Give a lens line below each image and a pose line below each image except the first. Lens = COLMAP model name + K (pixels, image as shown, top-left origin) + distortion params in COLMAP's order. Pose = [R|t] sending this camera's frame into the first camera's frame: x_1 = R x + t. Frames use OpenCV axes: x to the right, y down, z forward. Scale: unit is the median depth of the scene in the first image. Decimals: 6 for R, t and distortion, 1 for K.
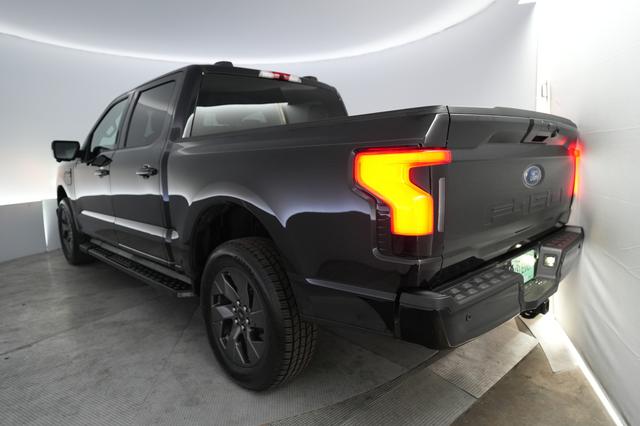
lens RADIAL K [[409.7, 0, 320.0], [0, 409.7, 213.0], [0, 0, 1]] dist [0.006986, -0.000236]
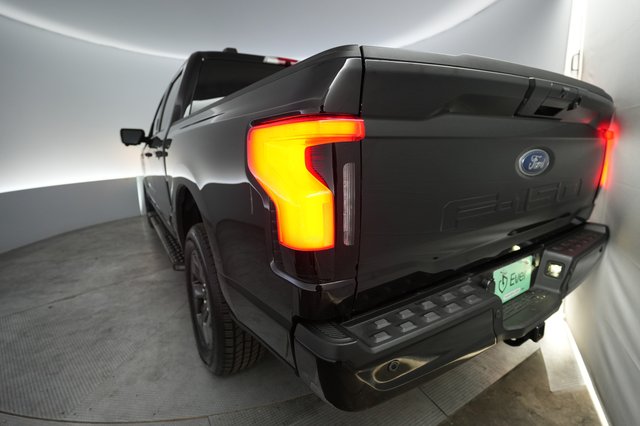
lens RADIAL K [[308.7, 0, 320.0], [0, 308.7, 213.0], [0, 0, 1]] dist [0.001449, 0.001145]
pose [[0.979977, 0.045724, -0.193789, 0.211219], [-0.030458, 0.996246, 0.081036, -0.027493], [0.196767, -0.073511, 0.977691, 0.309955]]
